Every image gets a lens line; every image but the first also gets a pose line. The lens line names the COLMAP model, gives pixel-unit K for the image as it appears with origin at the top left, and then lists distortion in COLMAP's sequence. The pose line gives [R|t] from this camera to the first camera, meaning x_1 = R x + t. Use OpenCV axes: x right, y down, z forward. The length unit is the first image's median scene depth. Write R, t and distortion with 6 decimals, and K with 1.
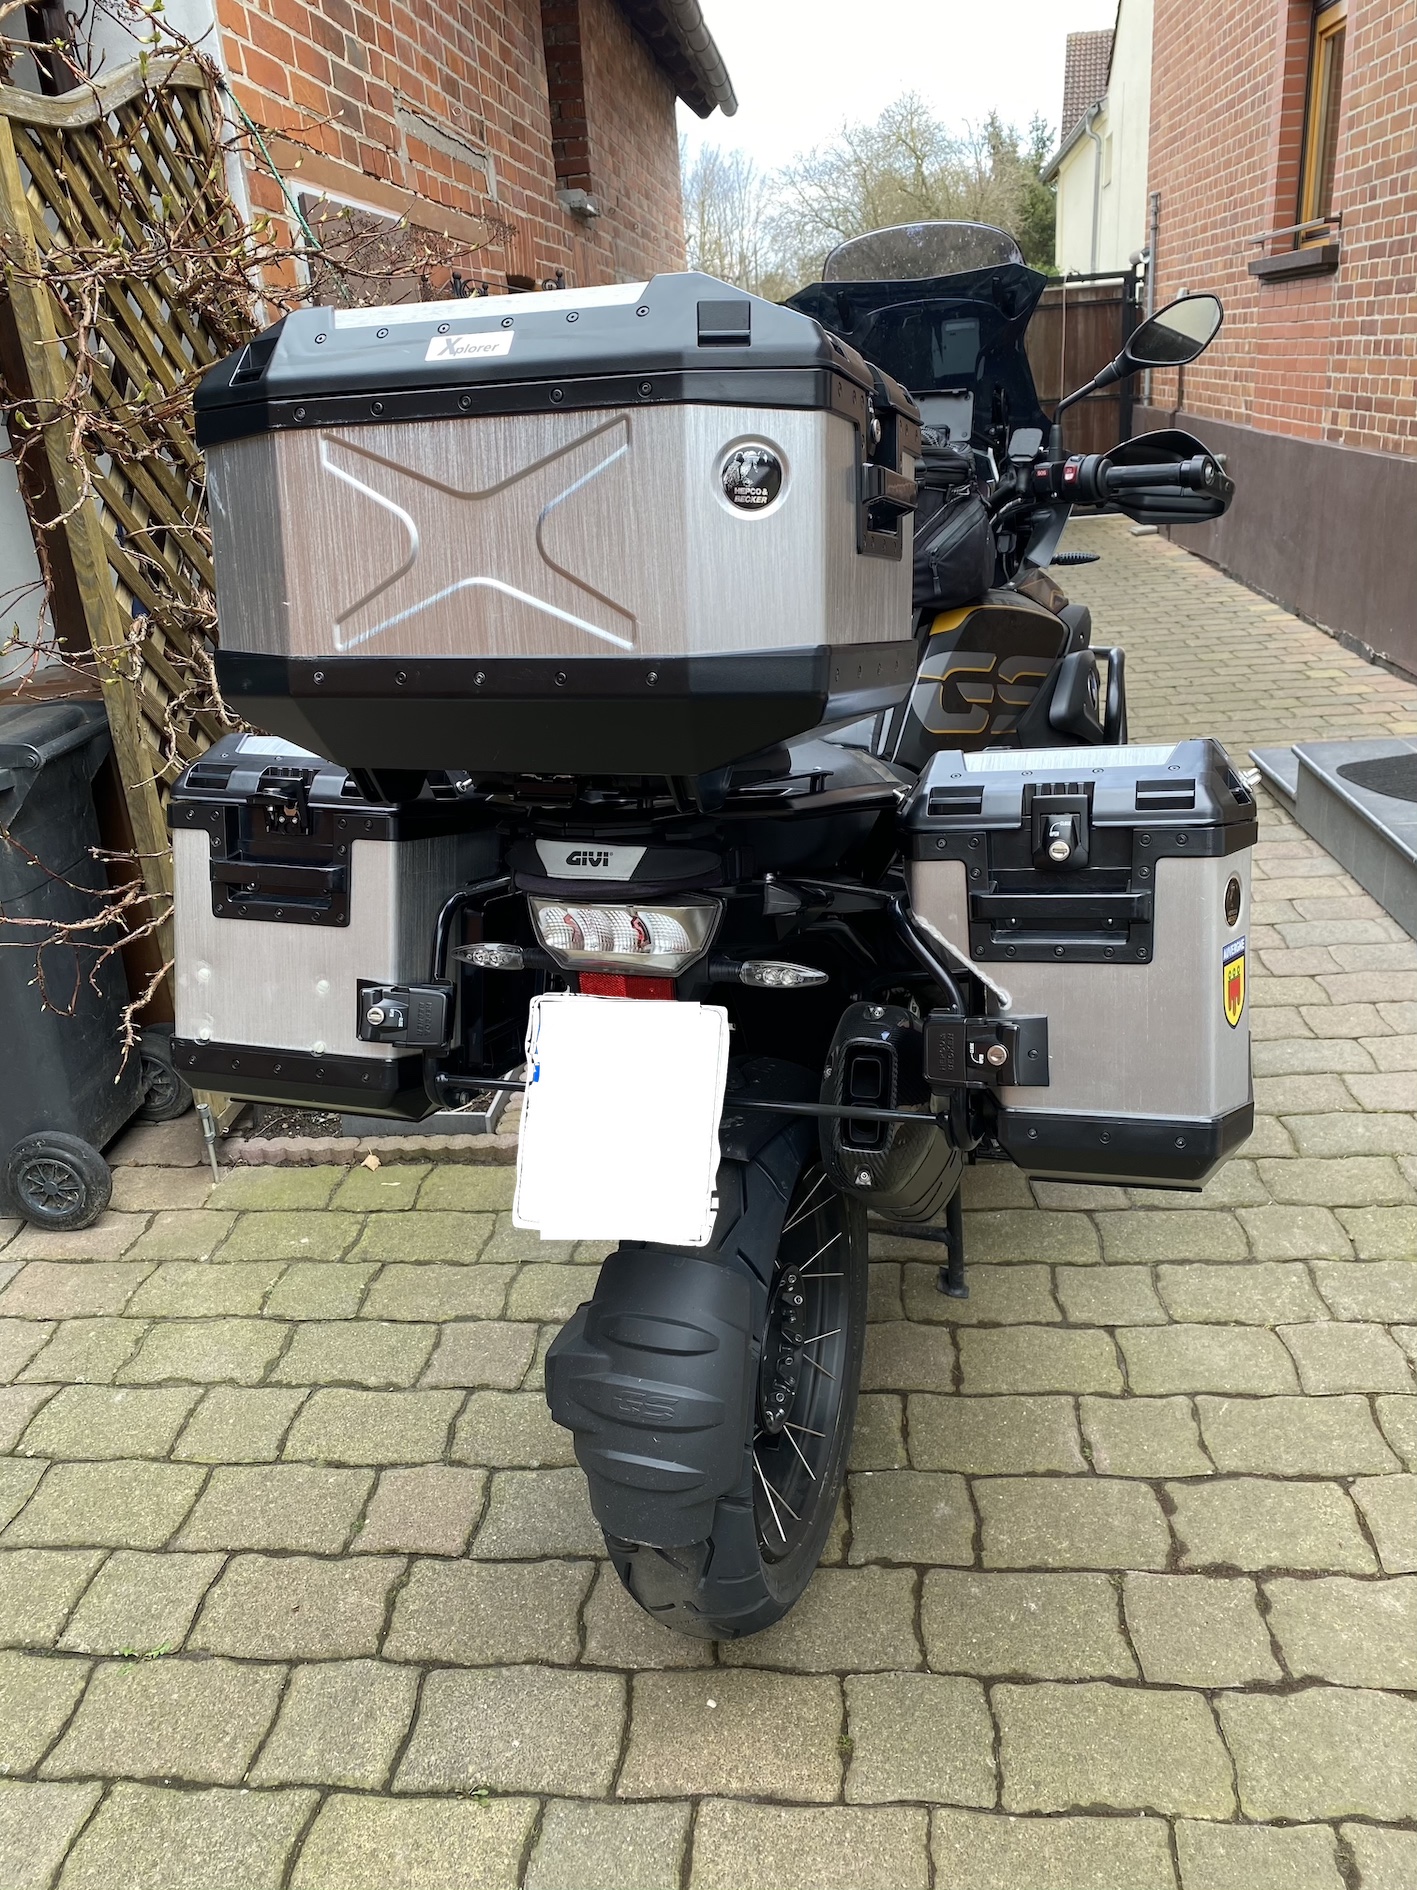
lens RADIAL K [[1439.5, 0, 709.0], [0, 1439.5, 934.6], [0, 0, 1]] dist [0.014247, -0.018885]
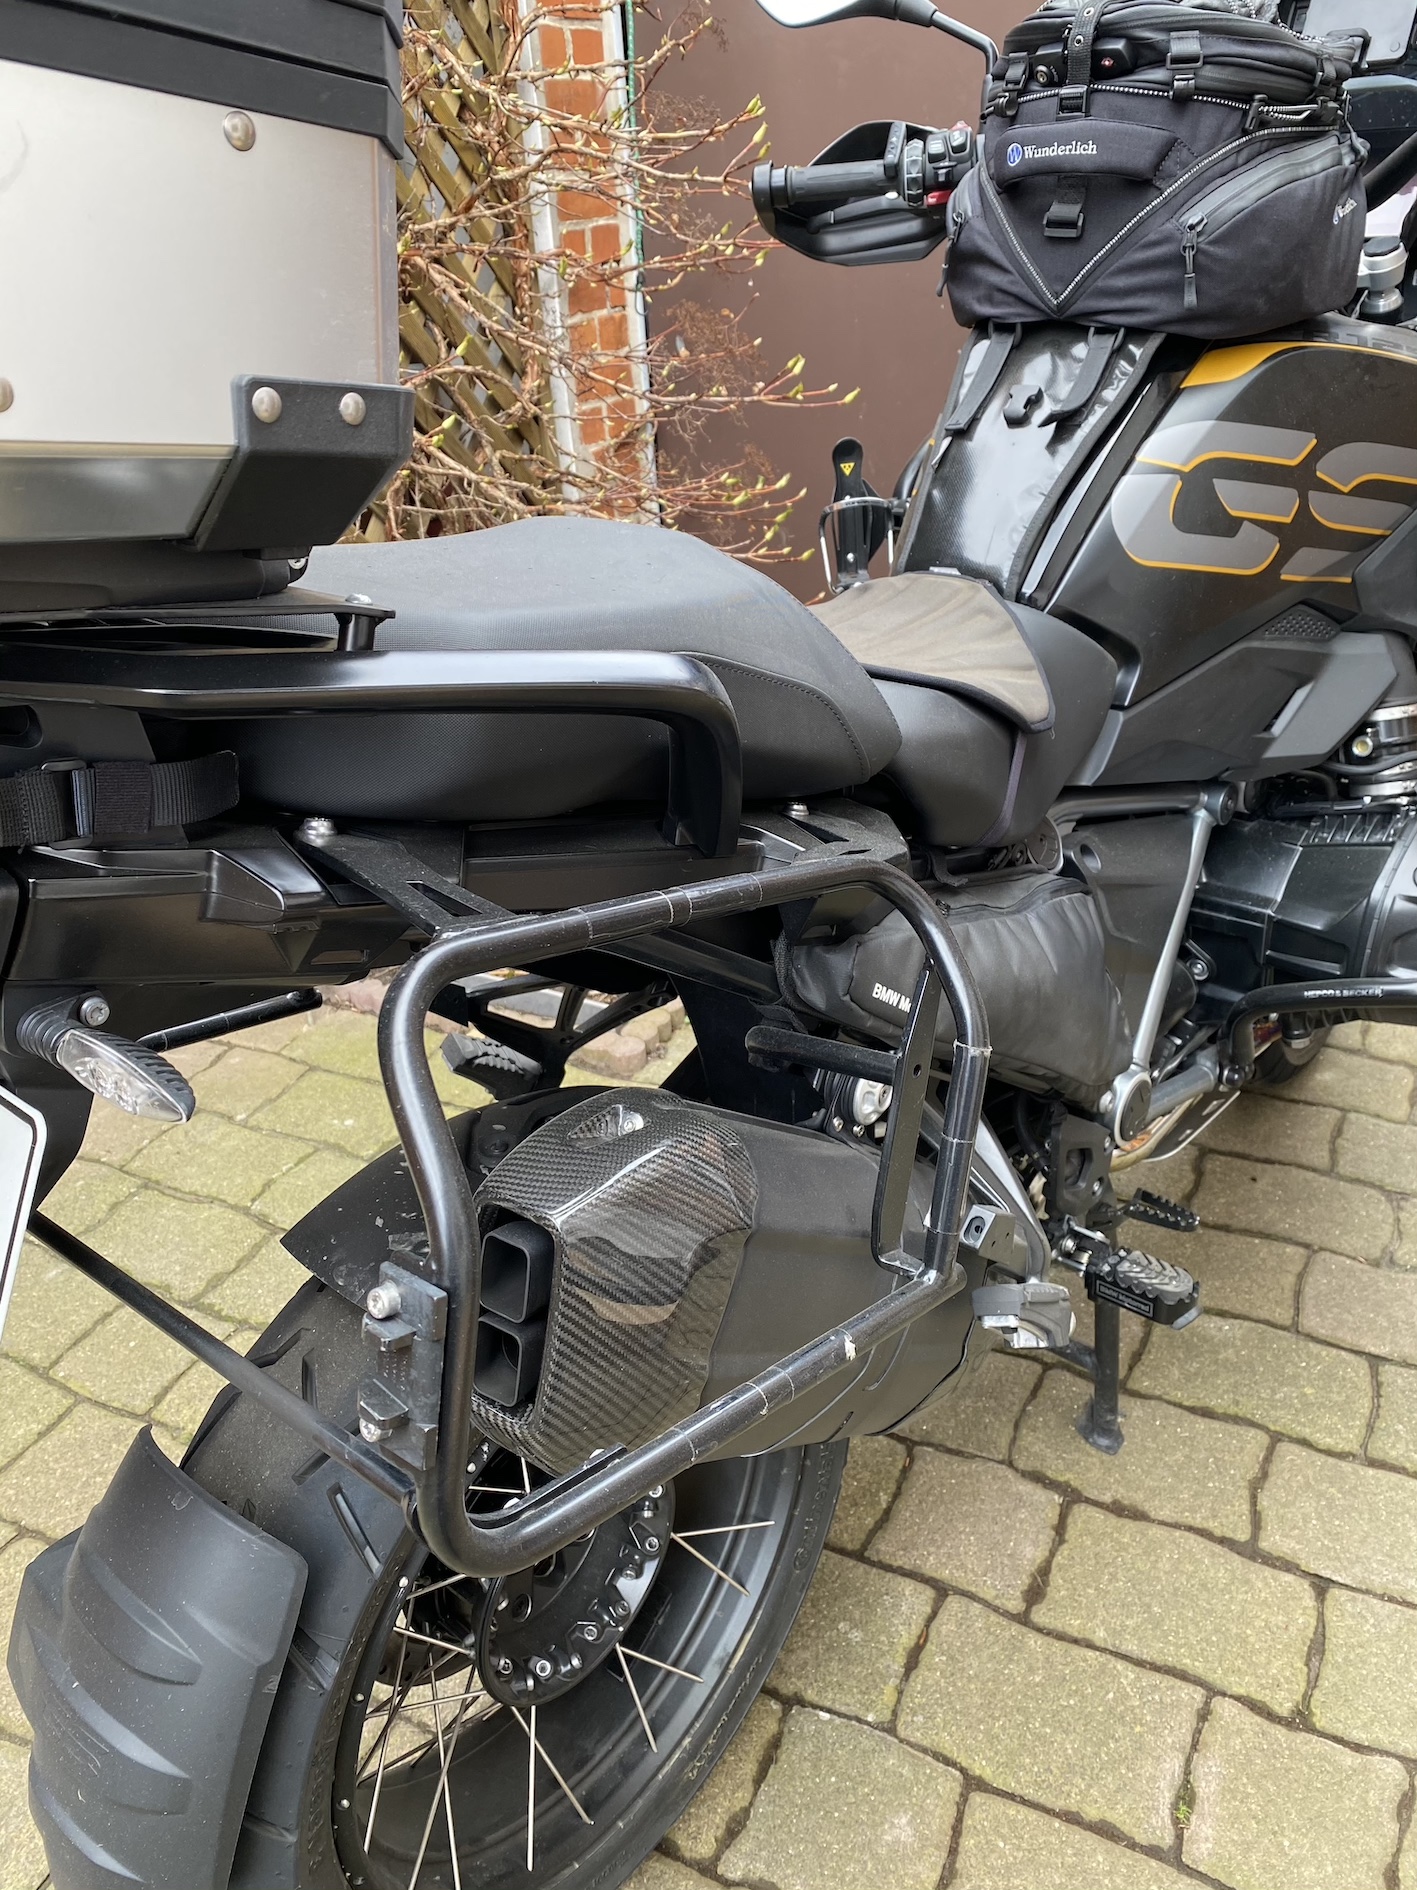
lens RADIAL K [[1439.5, 0, 705.3], [0, 1439.5, 926.3], [0, 0, 1]] dist [0.014247, -0.018885]
pose [[0.926770, 0.179483, -0.329976, 0.173018], [-0.136678, 0.979371, 0.148835, -0.052145], [0.349882, -0.092835, 0.932183, 0.333672]]
